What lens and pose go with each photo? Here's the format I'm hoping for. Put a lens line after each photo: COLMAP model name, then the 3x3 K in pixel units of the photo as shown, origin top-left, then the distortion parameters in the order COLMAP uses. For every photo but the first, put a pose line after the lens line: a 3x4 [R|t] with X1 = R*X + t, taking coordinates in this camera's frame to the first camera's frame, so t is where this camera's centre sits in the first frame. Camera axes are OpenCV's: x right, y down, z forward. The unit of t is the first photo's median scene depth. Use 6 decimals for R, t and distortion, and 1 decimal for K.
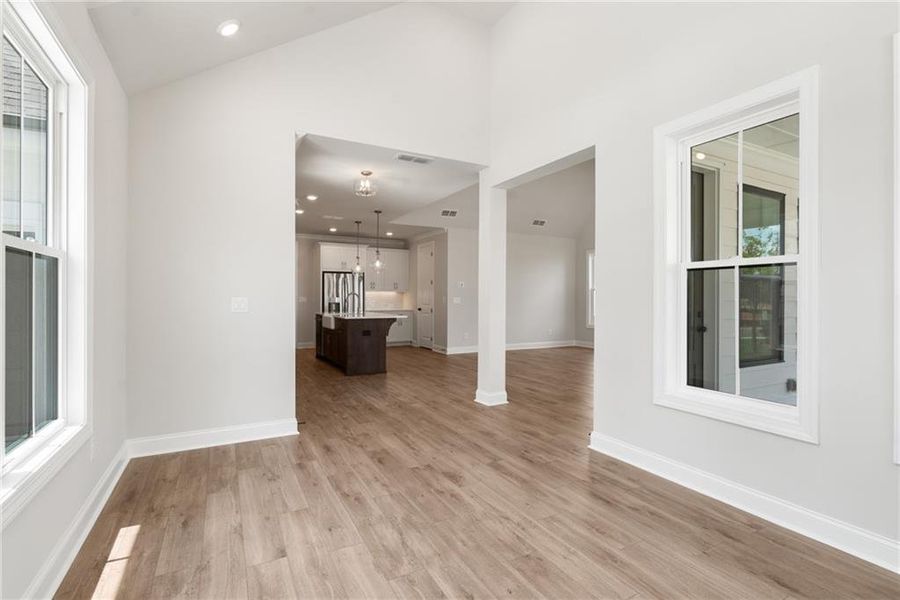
lens RADIAL K [[428.7, 0, 457.7], [0, 428.7, 307.8], [0, 0, 1]] dist [-0.002715, 0.003472]
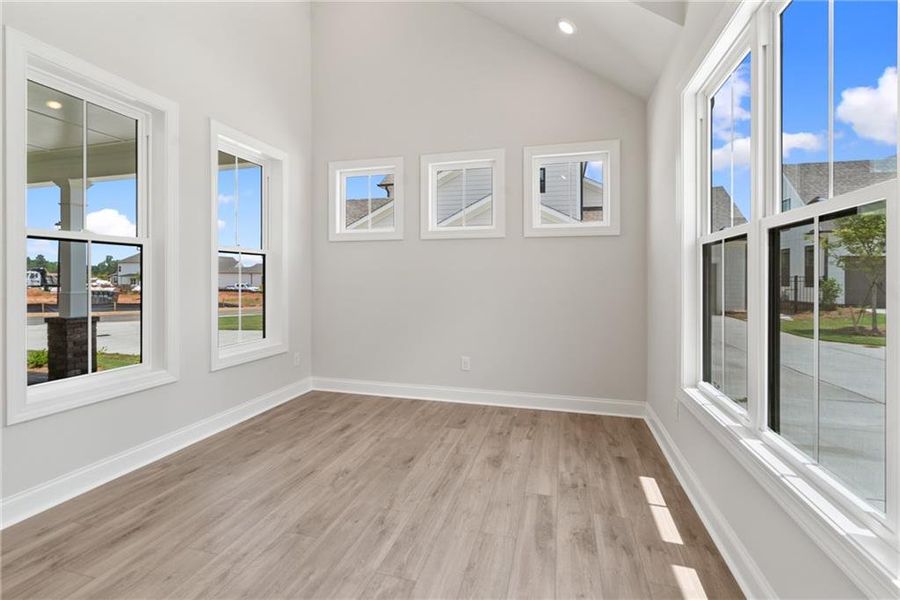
lens RADIAL K [[428.7, 0, 448.0], [0, 428.7, 272.8], [0, 0, 1]] dist [-0.002715, 0.003472]
pose [[-0.716441, -0.002329, 0.697644, -0.686161], [0.007598, 0.999909, 0.011141, -0.030157], [-0.697606, 0.013282, -0.716358, 1.286913]]
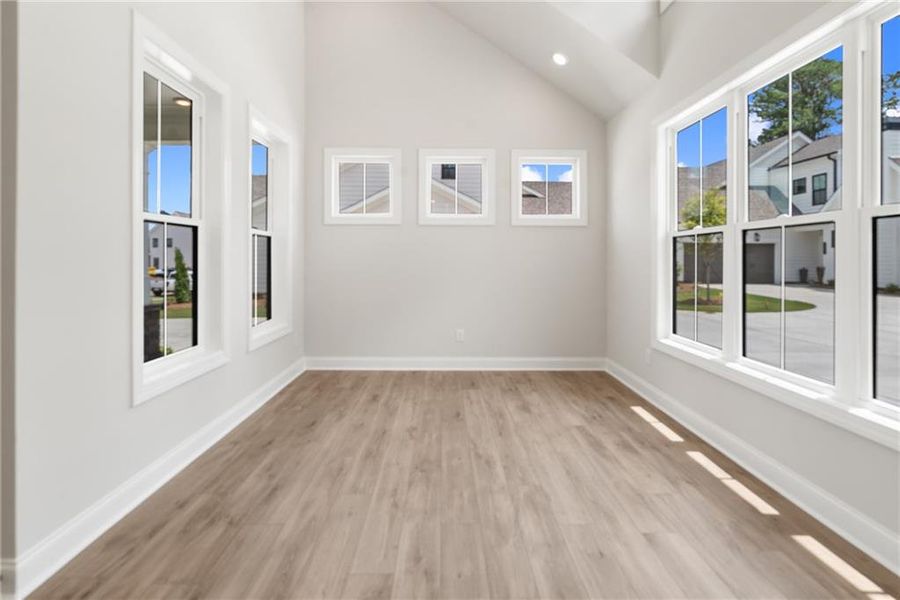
lens RADIAL K [[428.7, 0, 453.8], [0, 428.7, 255.3], [0, 0, 1]] dist [-0.002715, 0.003472]
pose [[-0.886091, -0.004529, 0.463489, -0.409821], [-0.000302, 0.999958, 0.009193, -0.030973], [-0.463511, 0.008006, -0.886055, 1.769244]]
